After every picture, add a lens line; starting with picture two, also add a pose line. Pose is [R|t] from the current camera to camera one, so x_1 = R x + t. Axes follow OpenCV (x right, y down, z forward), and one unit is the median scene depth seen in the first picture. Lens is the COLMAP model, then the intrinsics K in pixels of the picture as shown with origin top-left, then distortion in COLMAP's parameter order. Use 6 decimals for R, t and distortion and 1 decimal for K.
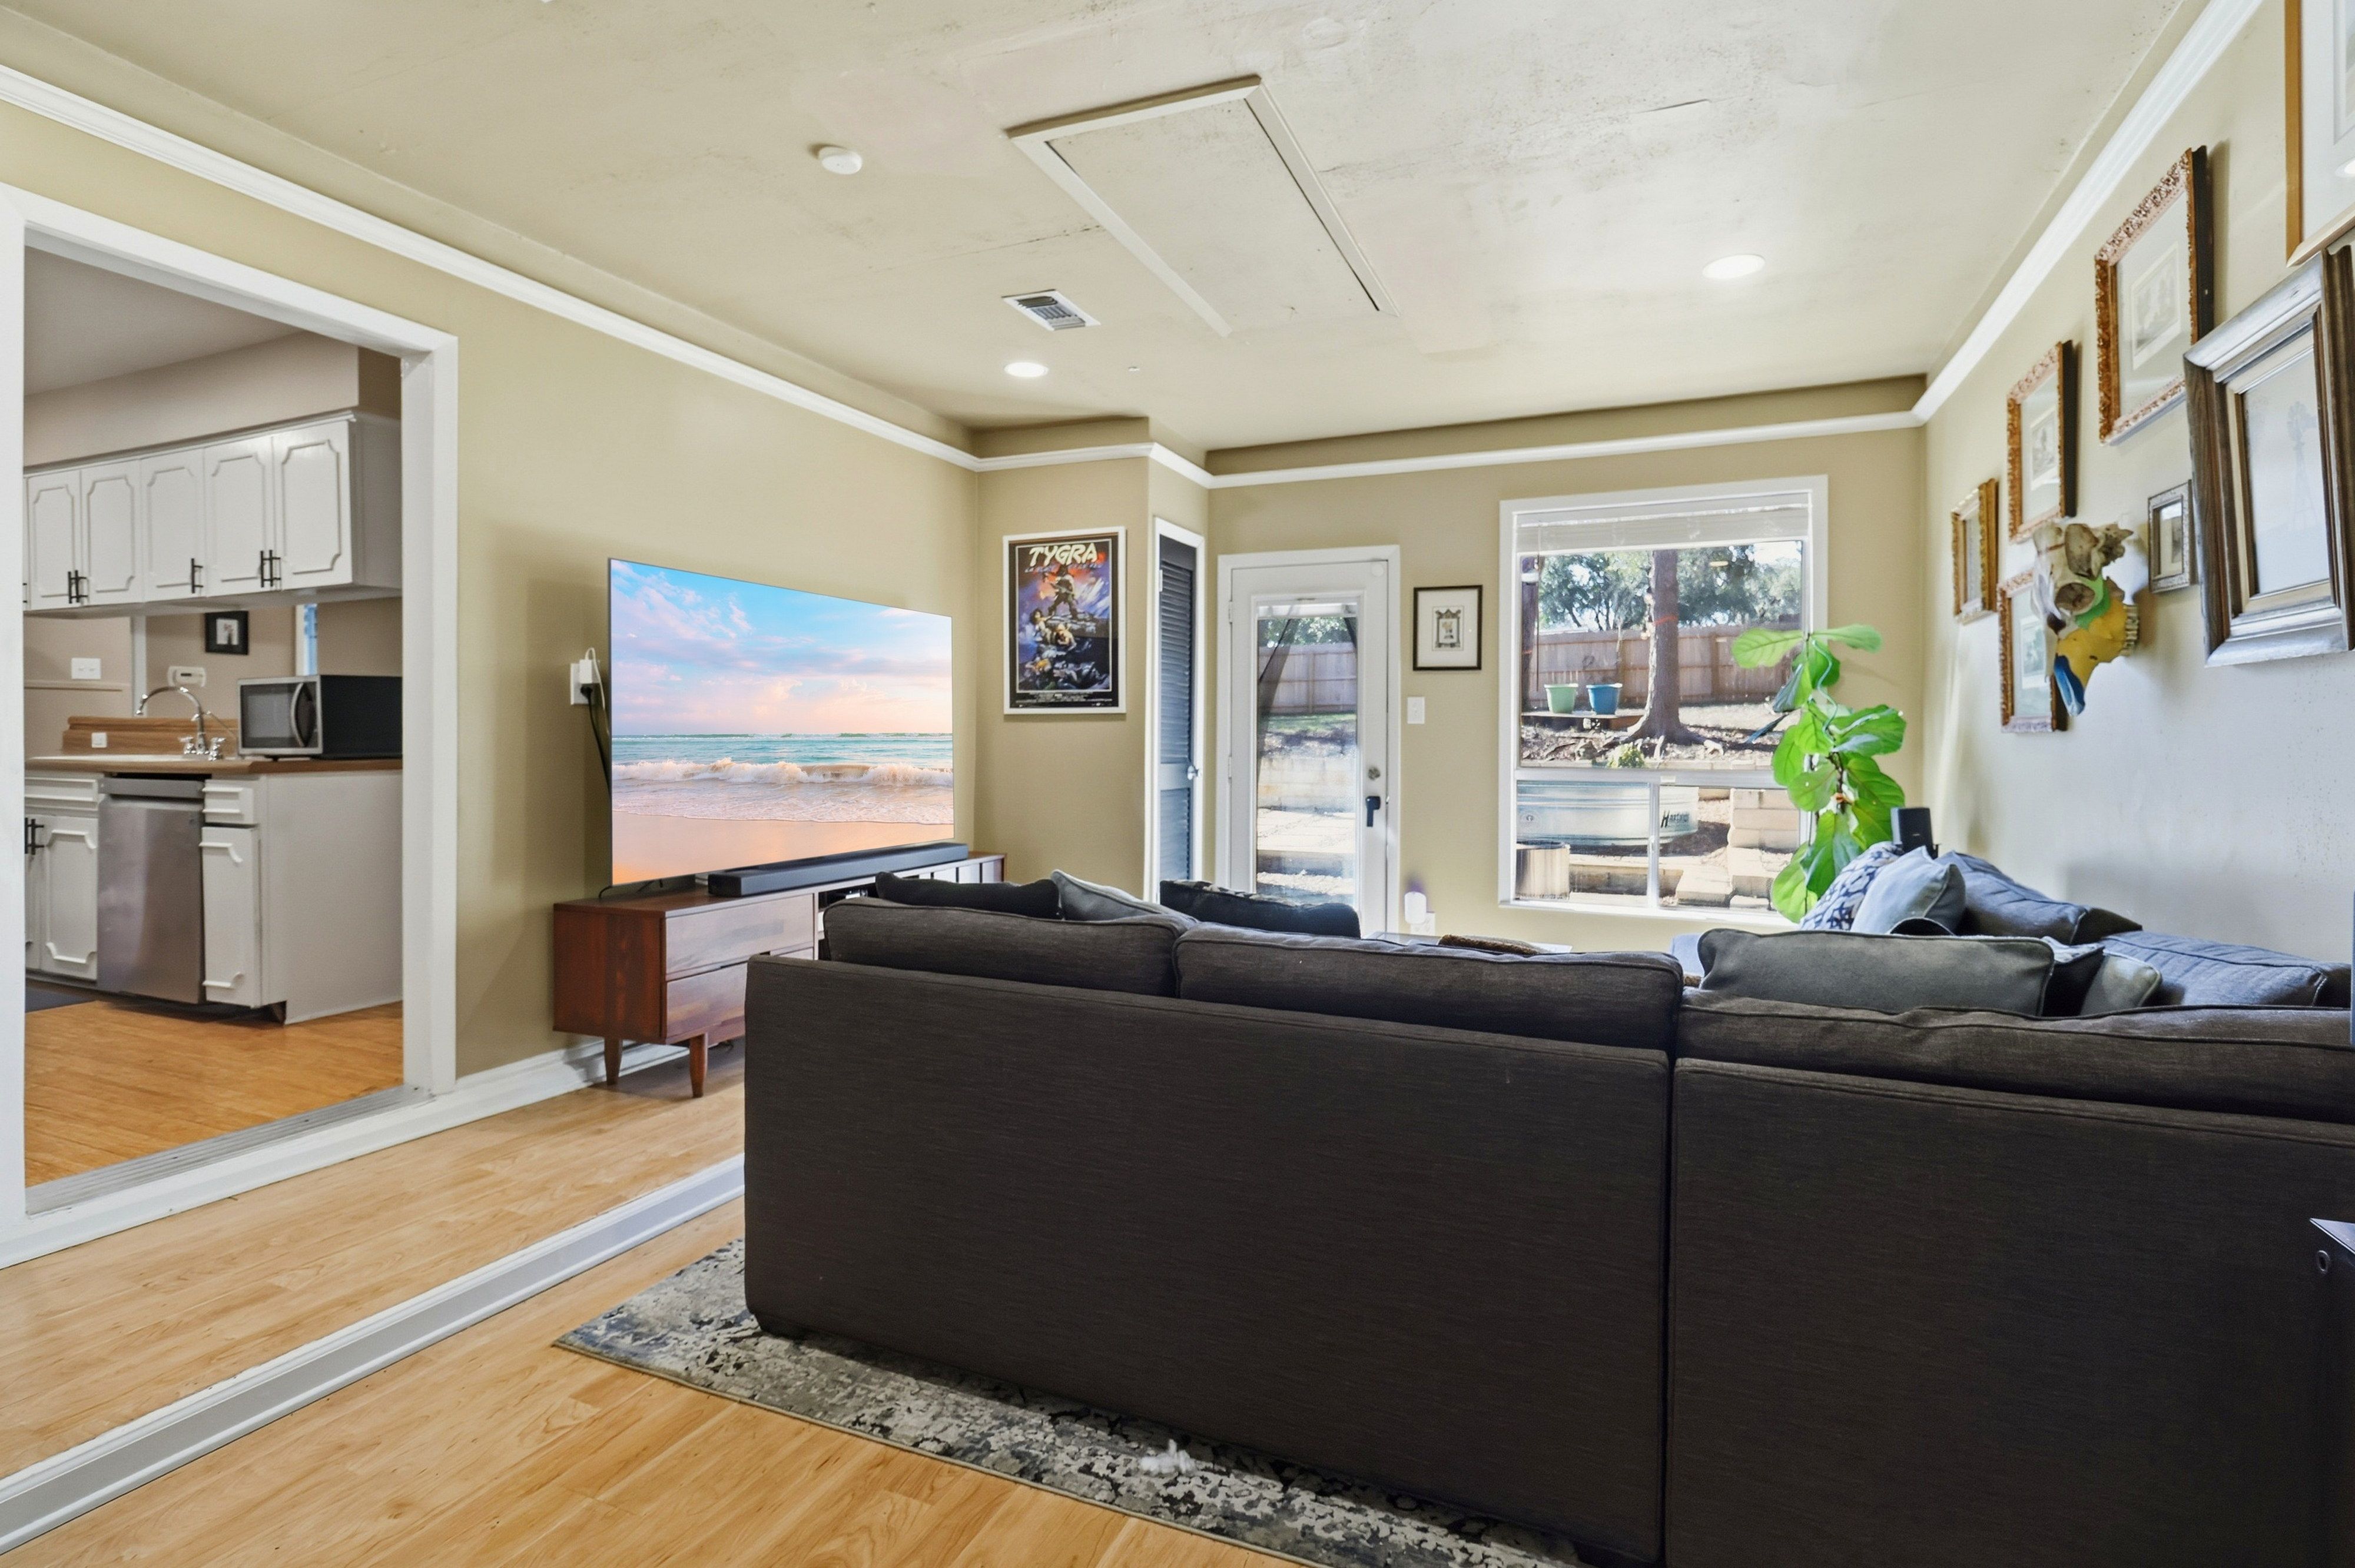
lens RADIAL K [[1114.8, 0, 1210.7], [0, 1114.8, 733.9], [0, 0, 1]] dist [-0.002065, 0.000325]
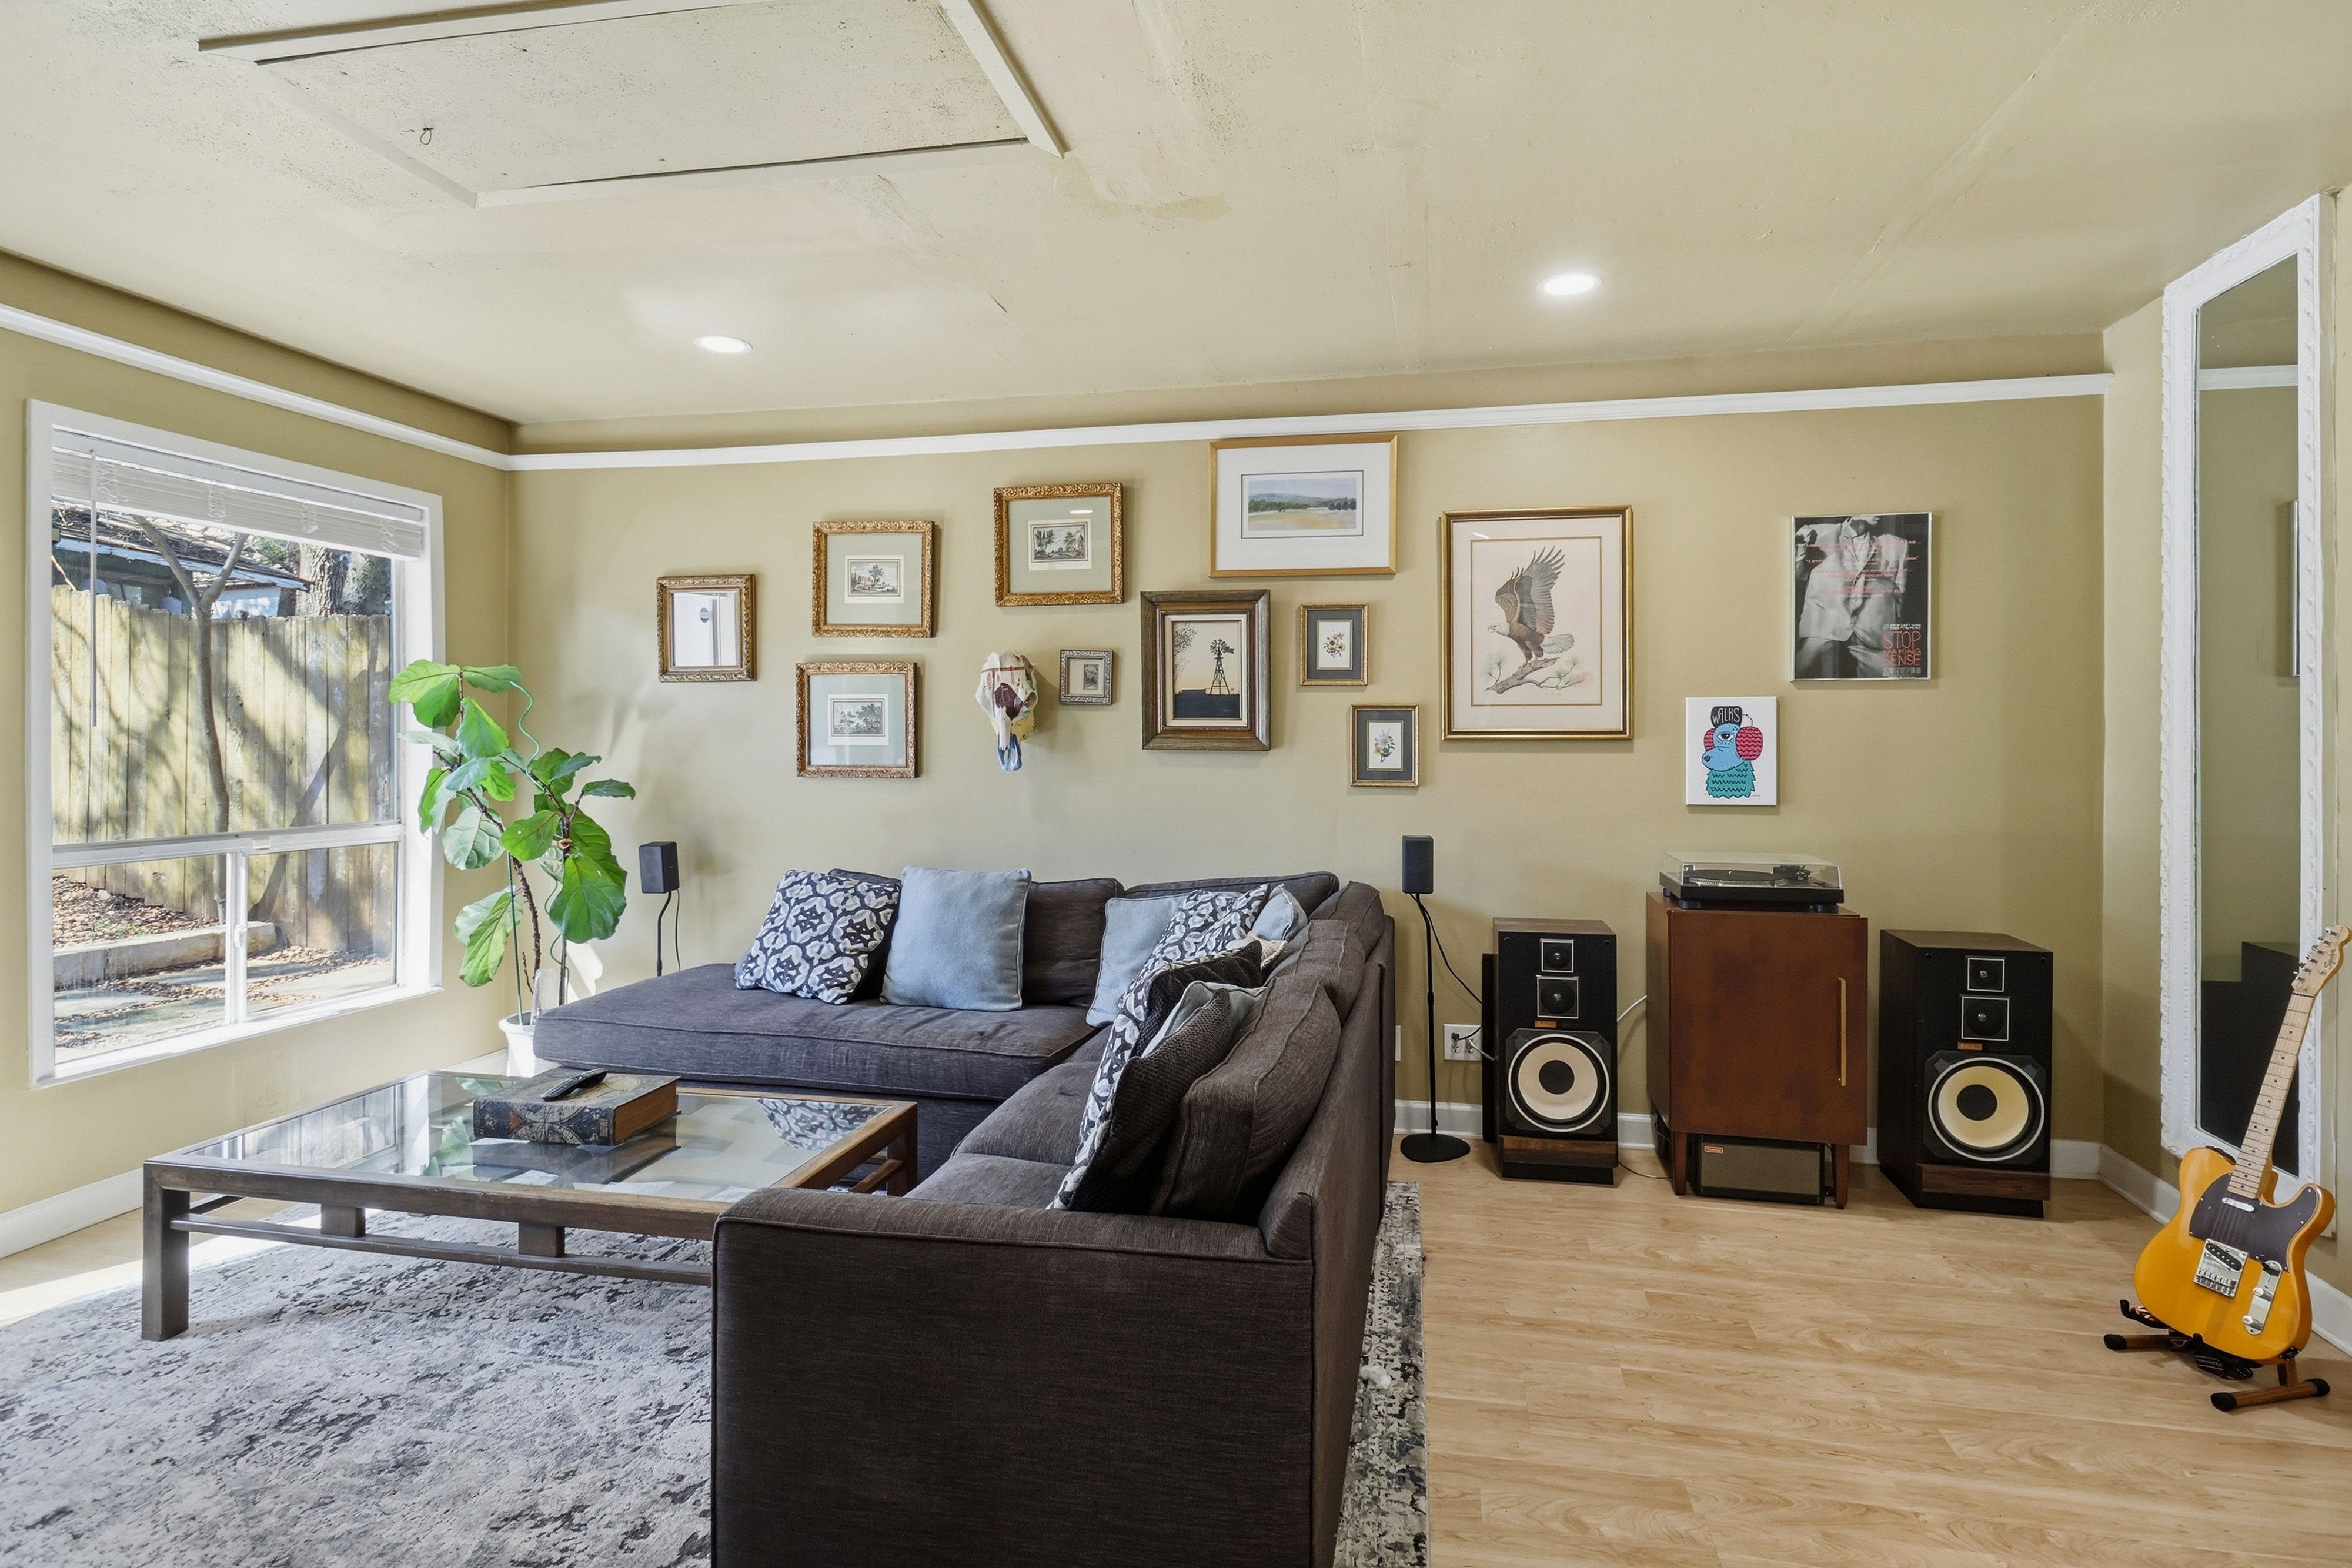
lens RADIAL K [[1181.9, 0, 1192.0], [0, 1181.9, 733.3], [0, 0, 1]] dist [0.001236, 0.000101]
pose [[-0.199659, 0.000385, 0.979865, -1.342597], [-0.008382, 0.999963, -0.002101, -0.098289], [-0.979830, -0.008633, -0.199648, 1.475125]]
